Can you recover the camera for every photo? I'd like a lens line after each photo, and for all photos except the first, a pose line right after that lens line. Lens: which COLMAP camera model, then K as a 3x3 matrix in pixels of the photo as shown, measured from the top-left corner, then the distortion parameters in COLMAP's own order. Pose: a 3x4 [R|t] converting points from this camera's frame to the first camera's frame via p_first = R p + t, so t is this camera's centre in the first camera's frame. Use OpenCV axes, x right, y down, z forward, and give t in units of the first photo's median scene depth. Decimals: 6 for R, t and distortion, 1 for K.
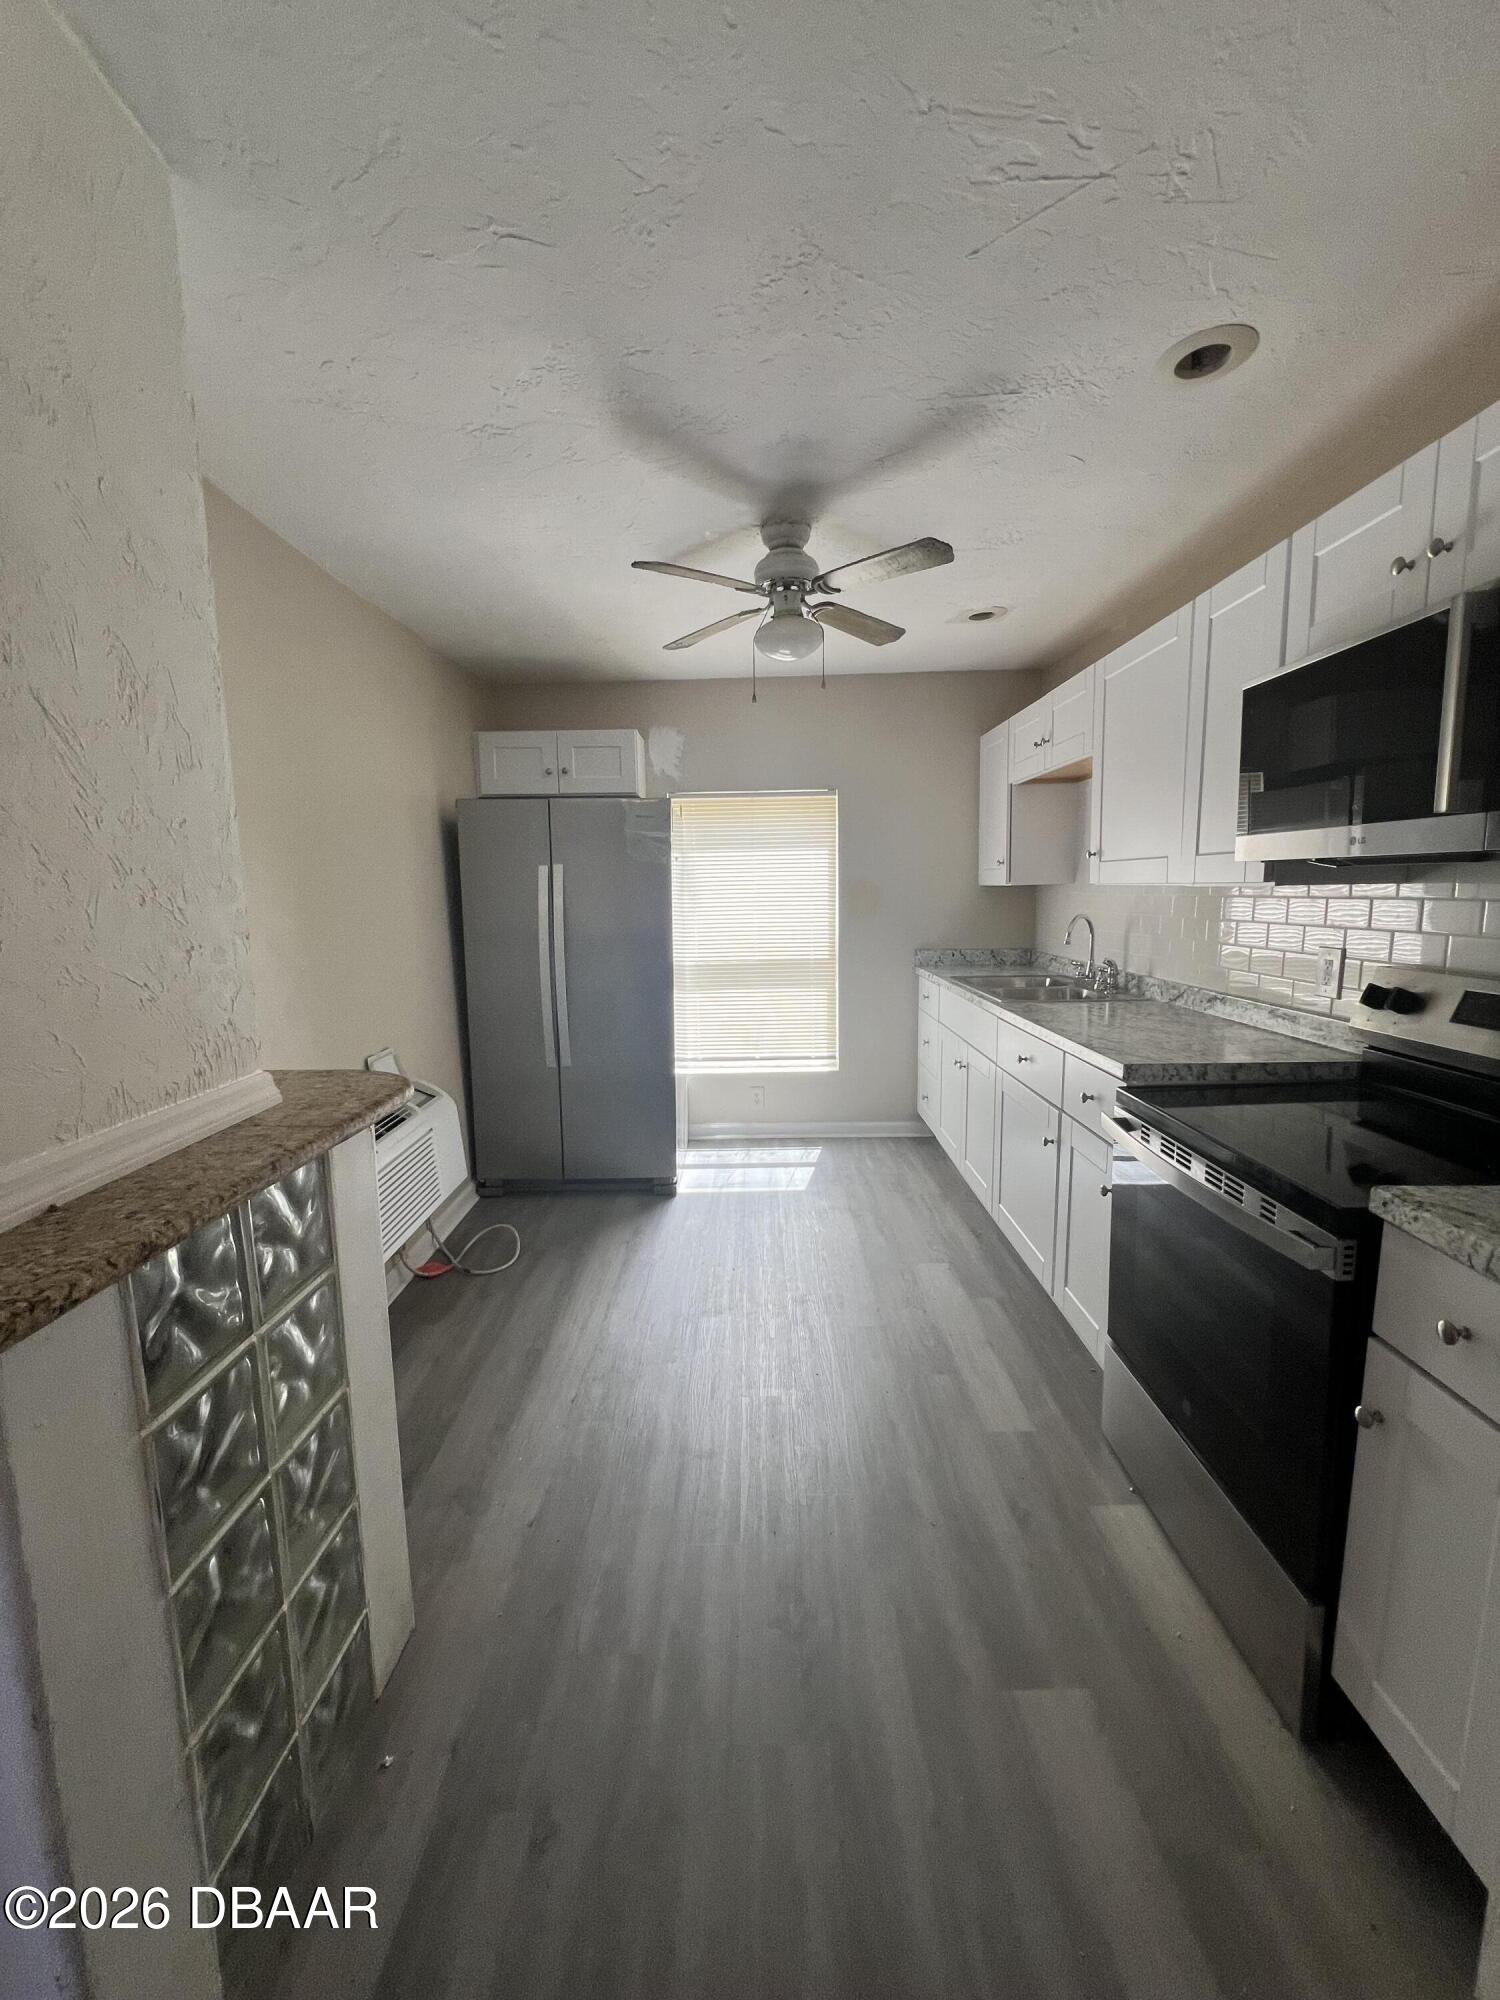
lens RADIAL K [[798.1, 0, 750.0], [0, 798.1, 1000.0], [0, 0, 1]] dist [-0.000423, 0.000307]
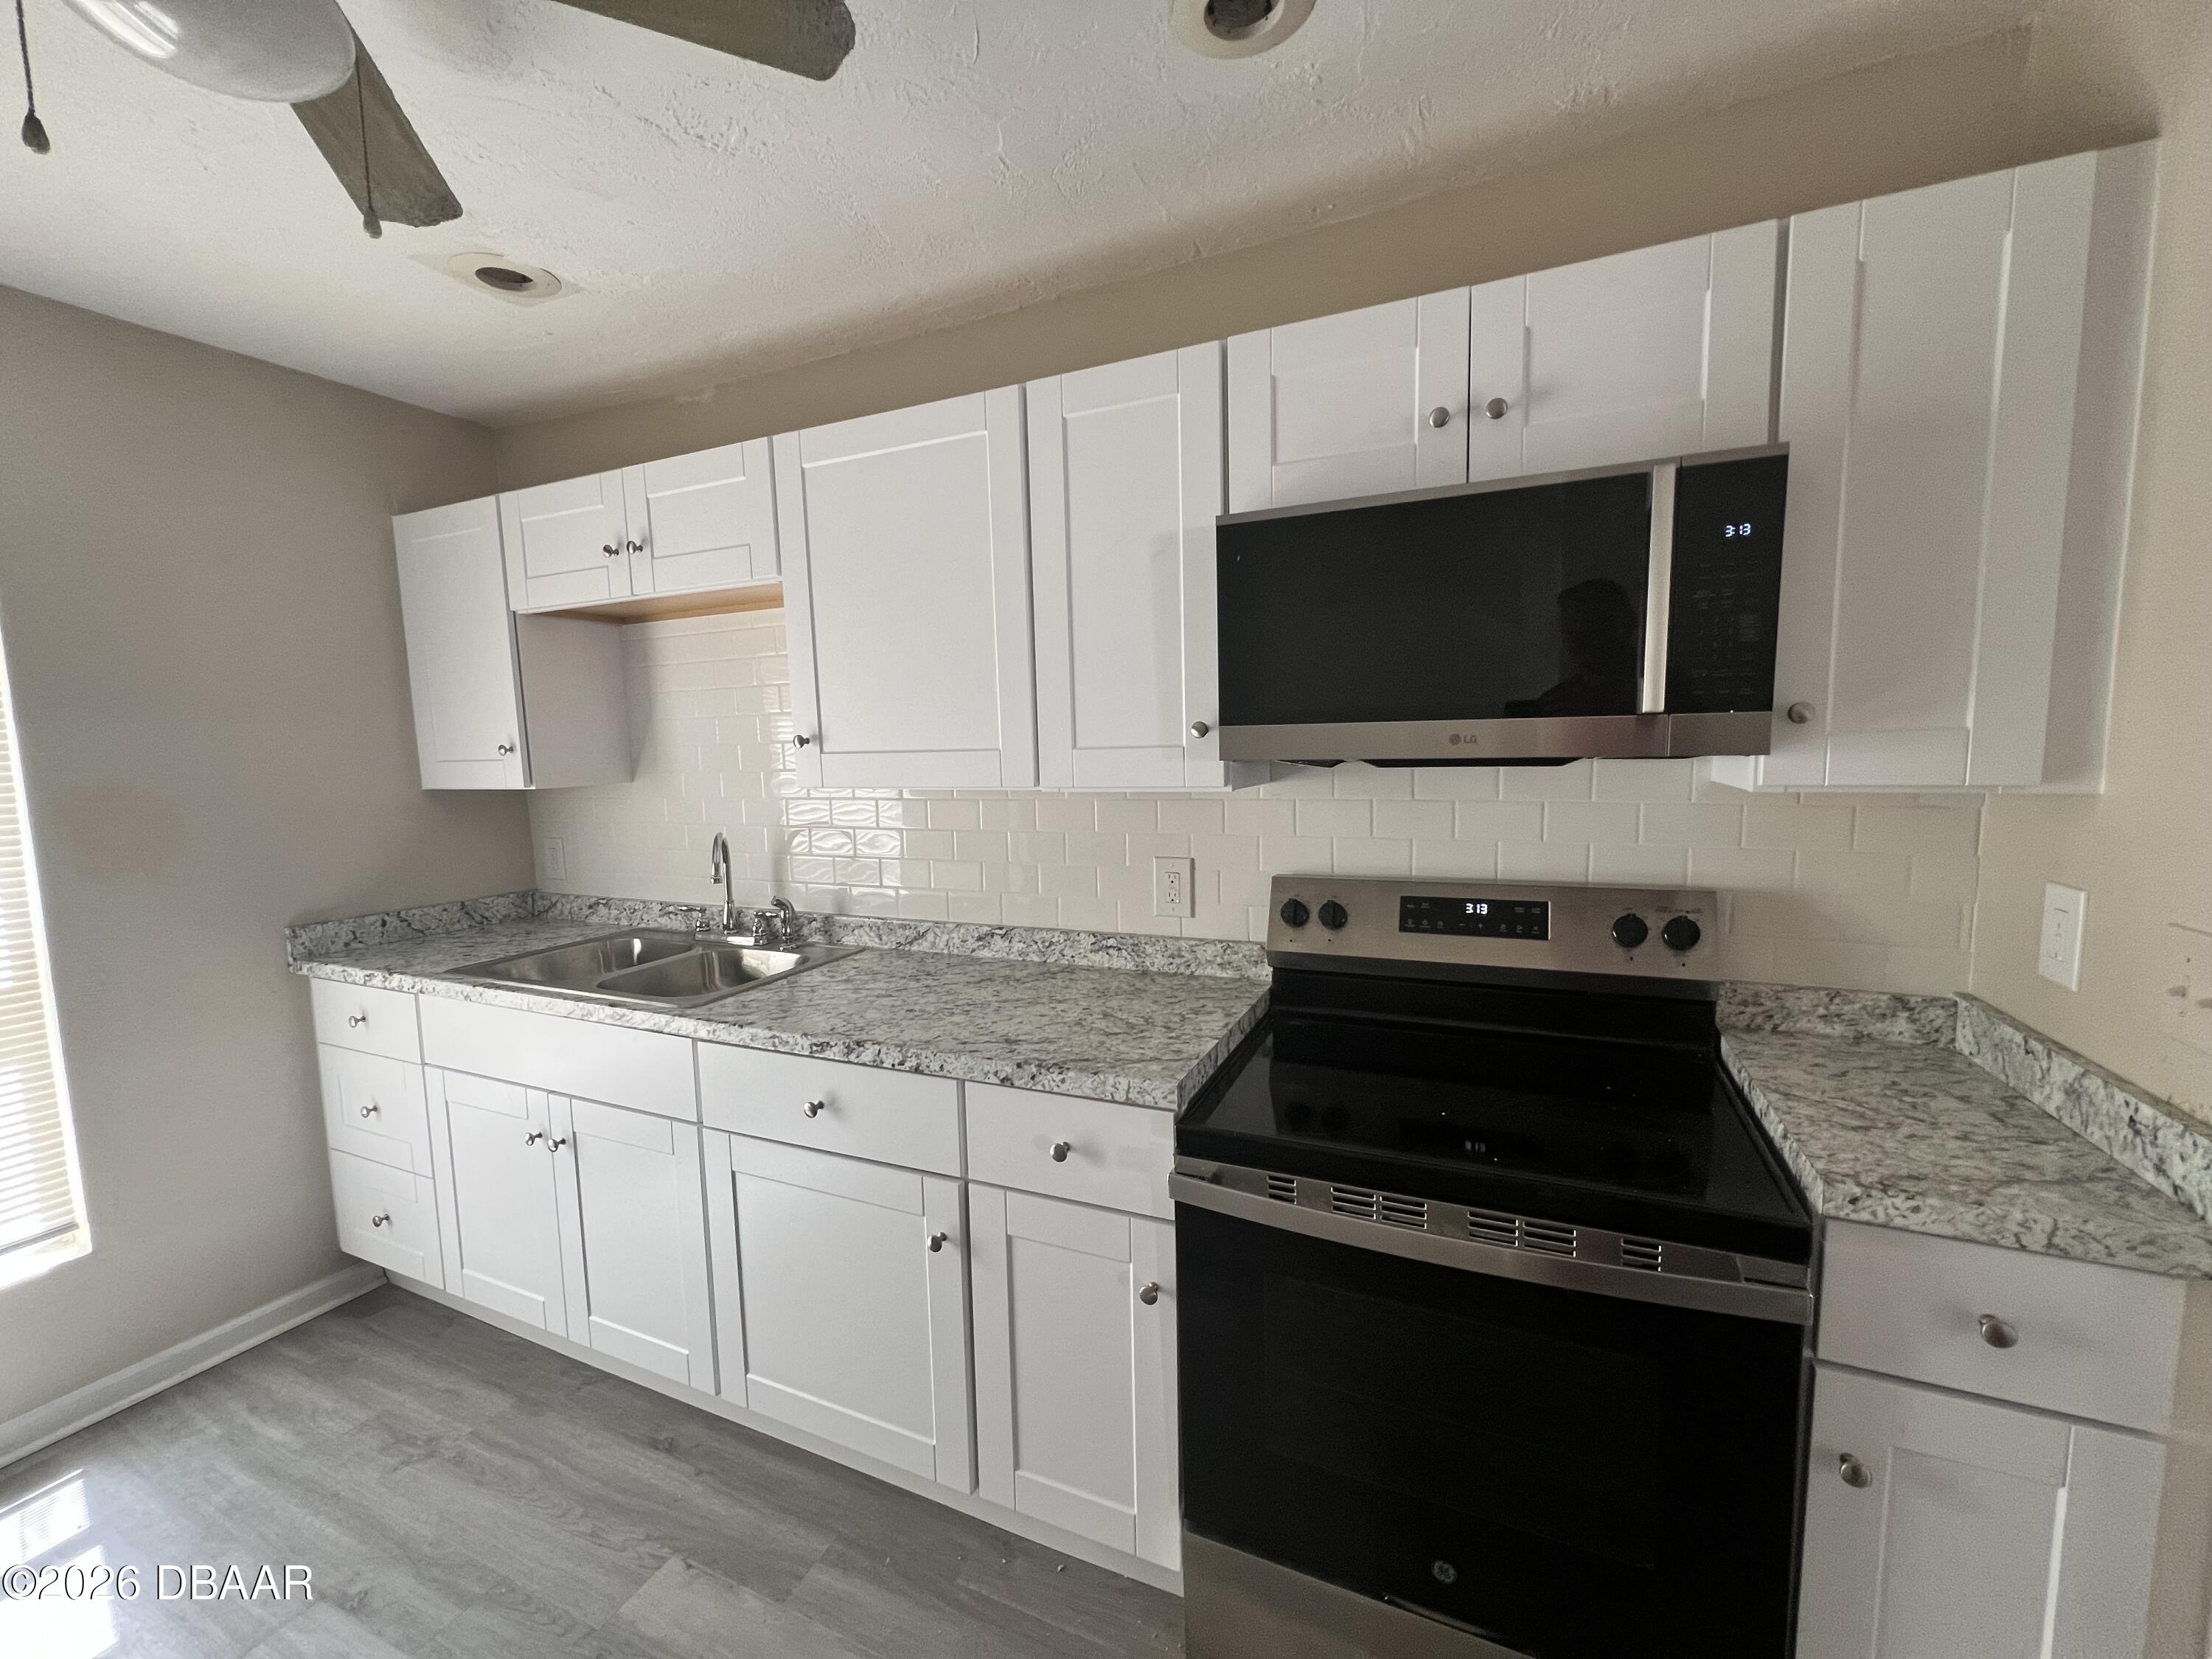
lens RADIAL K [[882.7, 0, 1106.0], [0, 882.7, 829.5], [0, 0, 1]] dist [-0.000423, 0.000307]
pose [[0.408106, -0.081168, 0.909319, -0.087244], [0.145657, 0.989070, 0.022915, -0.075389], [-0.901240, 0.123097, 0.415468, 0.400882]]
